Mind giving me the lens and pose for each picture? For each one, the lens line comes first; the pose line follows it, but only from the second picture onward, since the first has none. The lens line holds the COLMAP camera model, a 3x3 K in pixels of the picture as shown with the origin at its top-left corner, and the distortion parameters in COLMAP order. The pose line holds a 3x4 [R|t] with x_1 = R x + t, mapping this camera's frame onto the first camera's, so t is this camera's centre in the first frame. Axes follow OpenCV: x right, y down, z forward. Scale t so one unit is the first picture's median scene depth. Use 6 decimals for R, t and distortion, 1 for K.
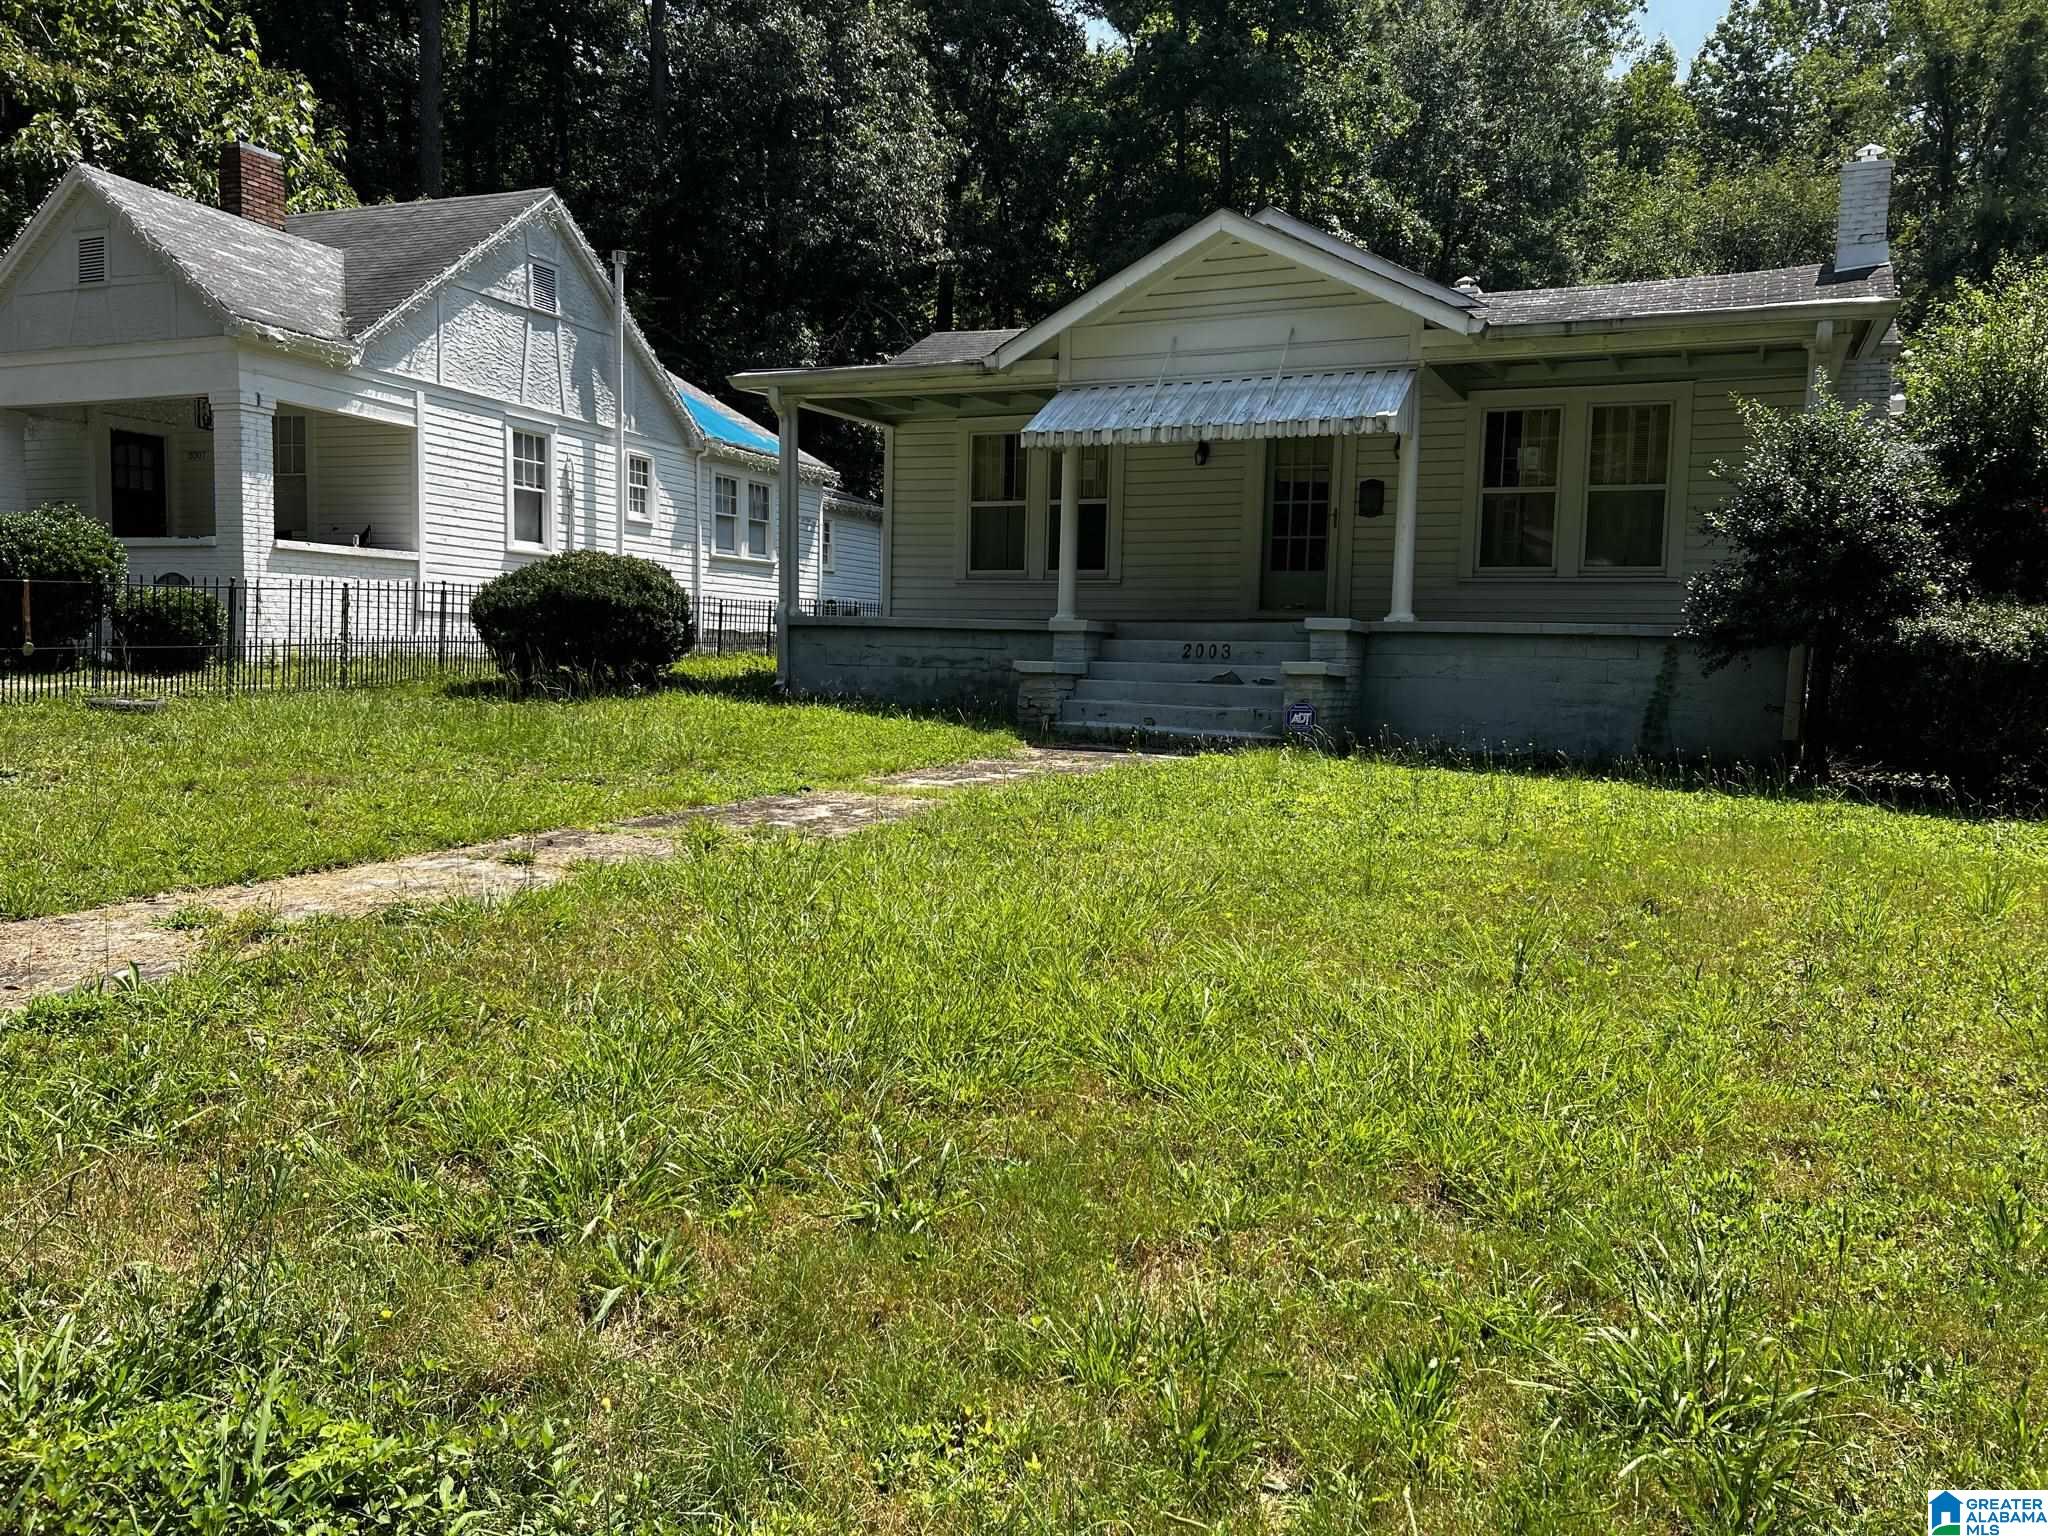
lens RADIAL K [[1588.9, 0, 1024.0], [0, 1588.9, 768.0], [0, 0, 1]] dist [0.068739, -0.058375]
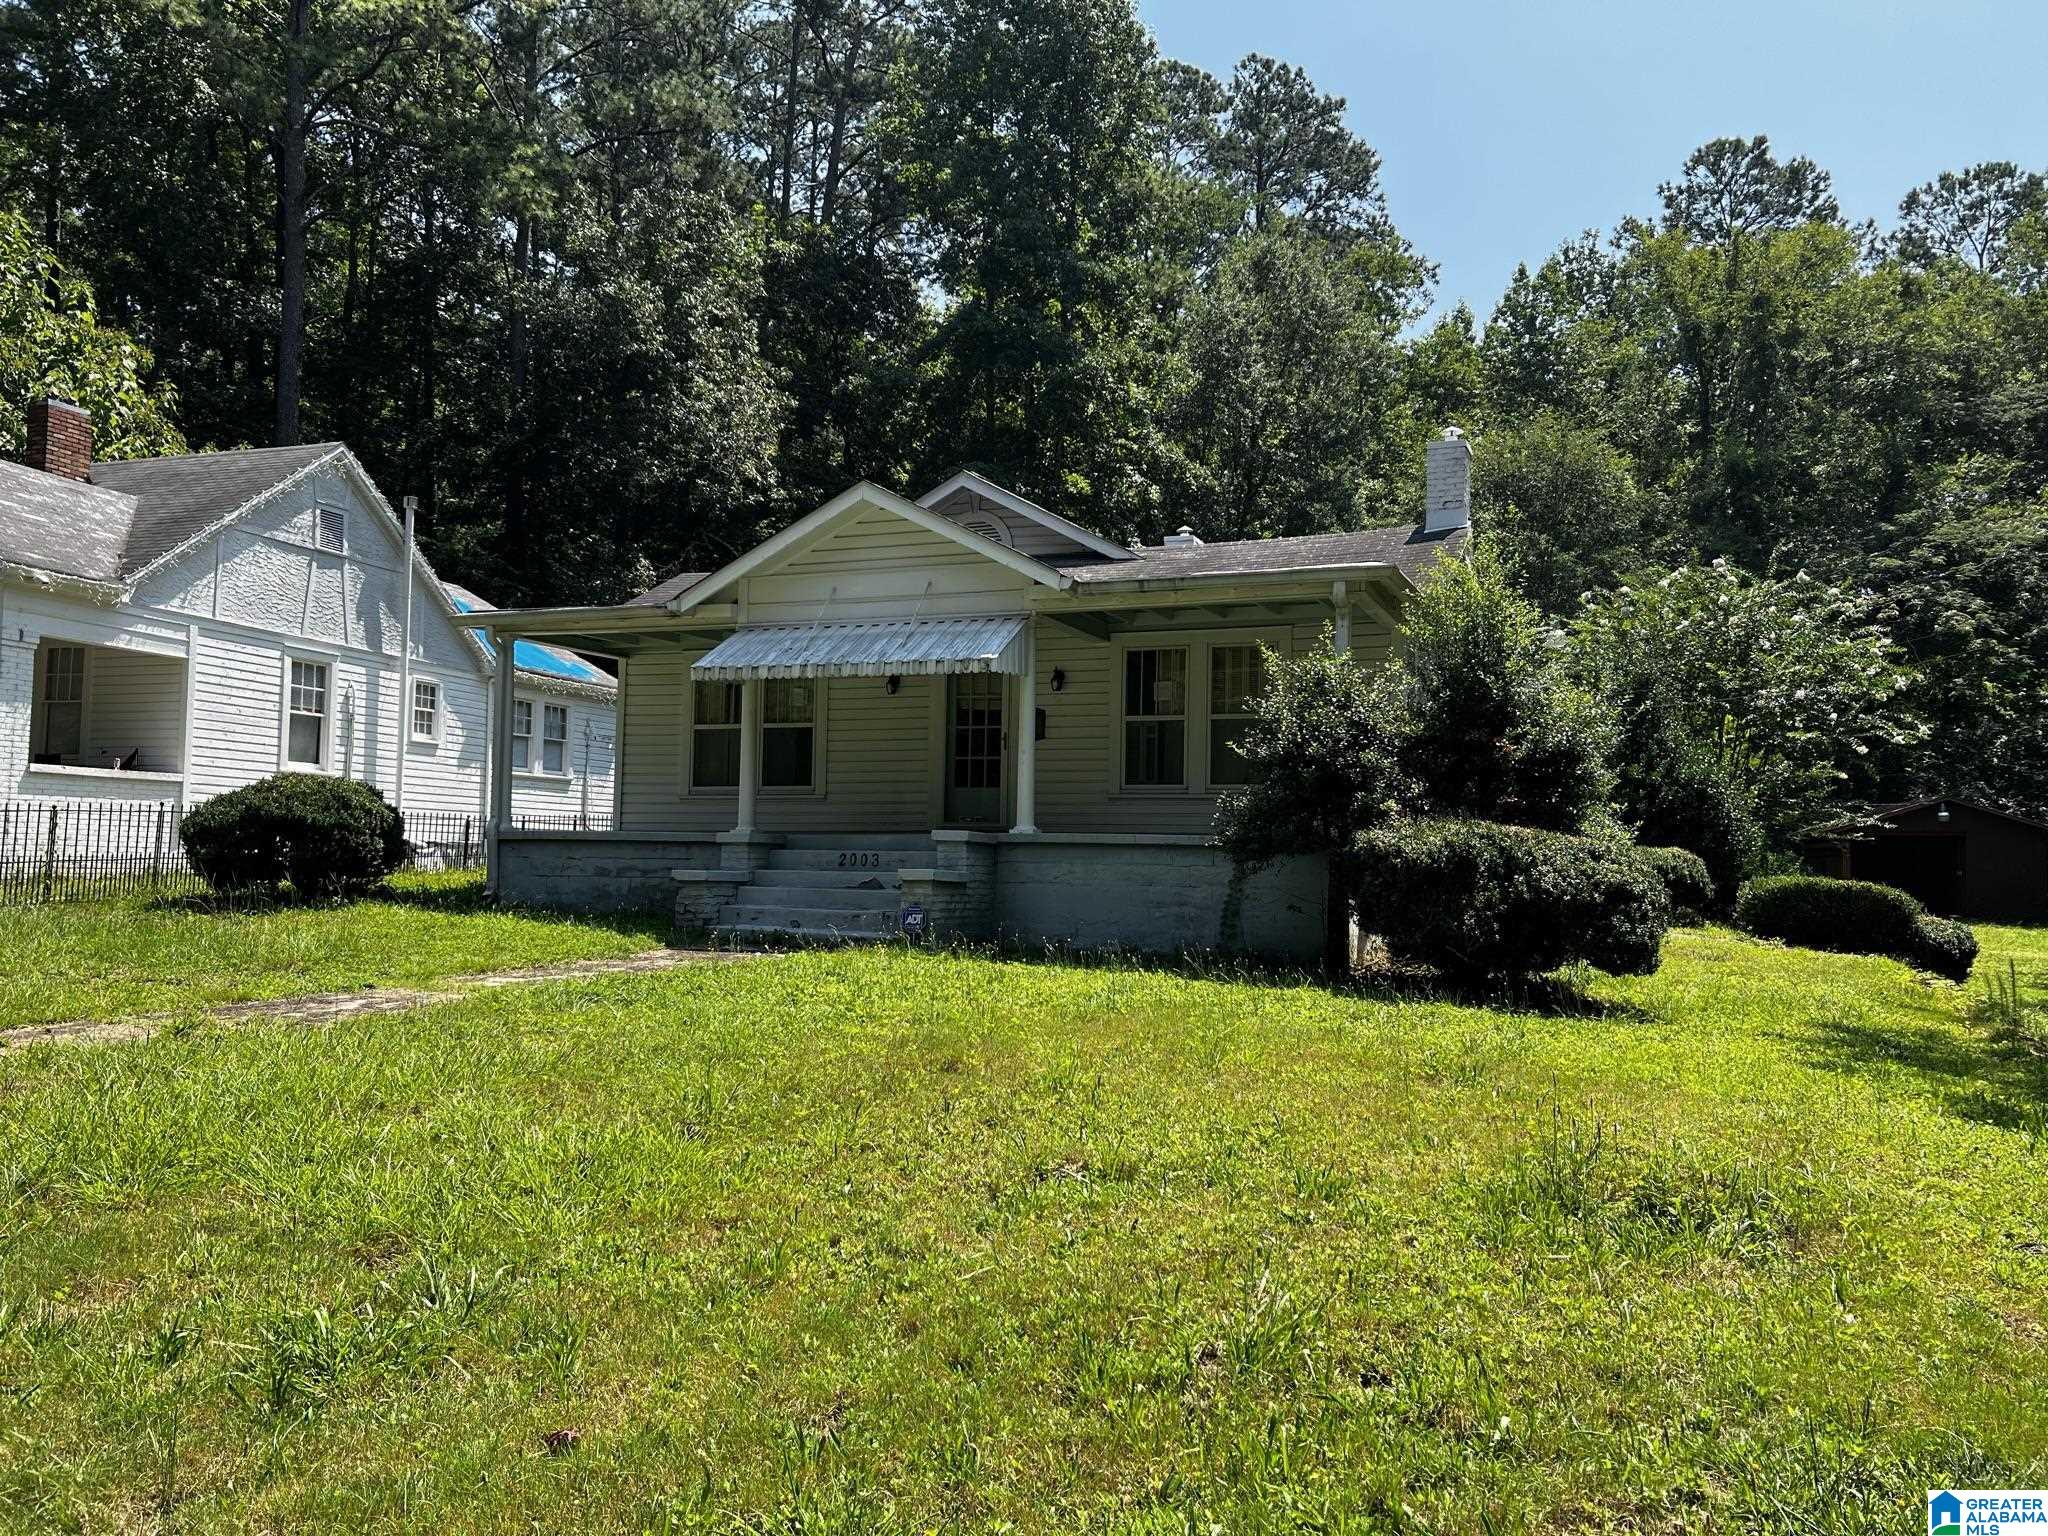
lens RADIAL K [[1582.8, 0, 1024.0], [0, 1582.8, 768.0], [0, 0, 1]] dist [0.110052, -0.117023]
pose [[0.998762, -0.003383, 0.049622, 0.114459], [0.009863, 0.991343, -0.130930, 0.006085], [-0.048750, 0.131257, 0.990149, -0.076432]]
